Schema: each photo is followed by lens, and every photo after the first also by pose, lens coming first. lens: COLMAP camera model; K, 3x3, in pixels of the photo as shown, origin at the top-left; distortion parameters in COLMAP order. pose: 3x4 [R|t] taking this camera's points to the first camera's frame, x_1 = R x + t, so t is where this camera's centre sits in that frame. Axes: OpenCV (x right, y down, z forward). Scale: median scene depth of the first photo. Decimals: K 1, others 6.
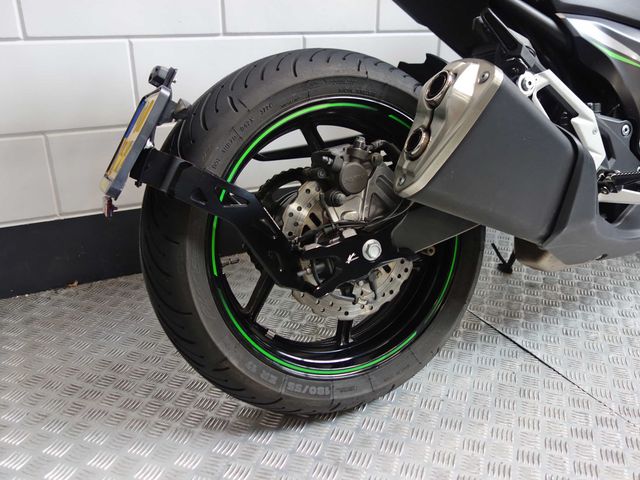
lens RADIAL K [[565.3, 0, 319.3], [0, 565.3, 243.3], [0, 0, 1]] dist [0.000026, -0.008665]
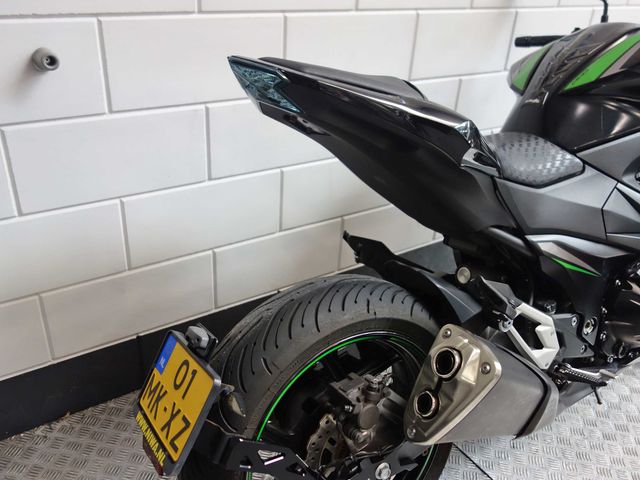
lens RADIAL K [[565.3, 0, 319.3], [0, 565.3, 243.3], [0, 0, 1]] dist [0.000026, -0.008665]
pose [[0.988656, -0.021031, 0.148718, -0.178559], [0.006214, 0.995028, 0.099401, -0.507277], [-0.150070, -0.097349, 0.983871, -0.093875]]
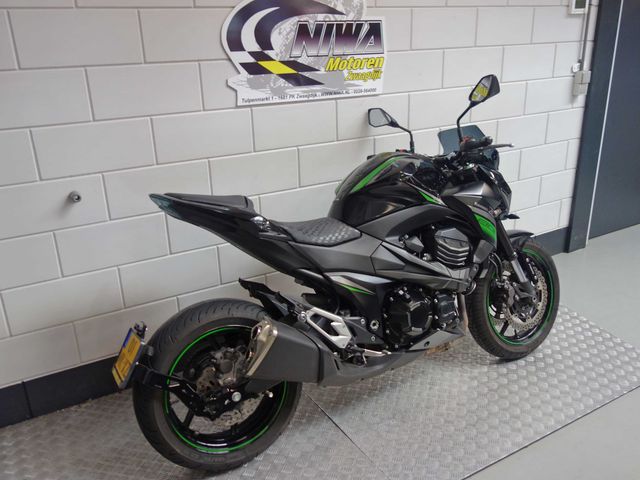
lens RADIAL K [[565.3, 0, 319.3], [0, 565.3, 243.3], [0, 0, 1]] dist [0.000026, -0.008665]
pose [[0.996881, -0.055323, 0.056290, 0.287644], [0.058112, 0.997098, -0.049180, -0.411413], [-0.053406, 0.052298, 0.997202, -1.152093]]
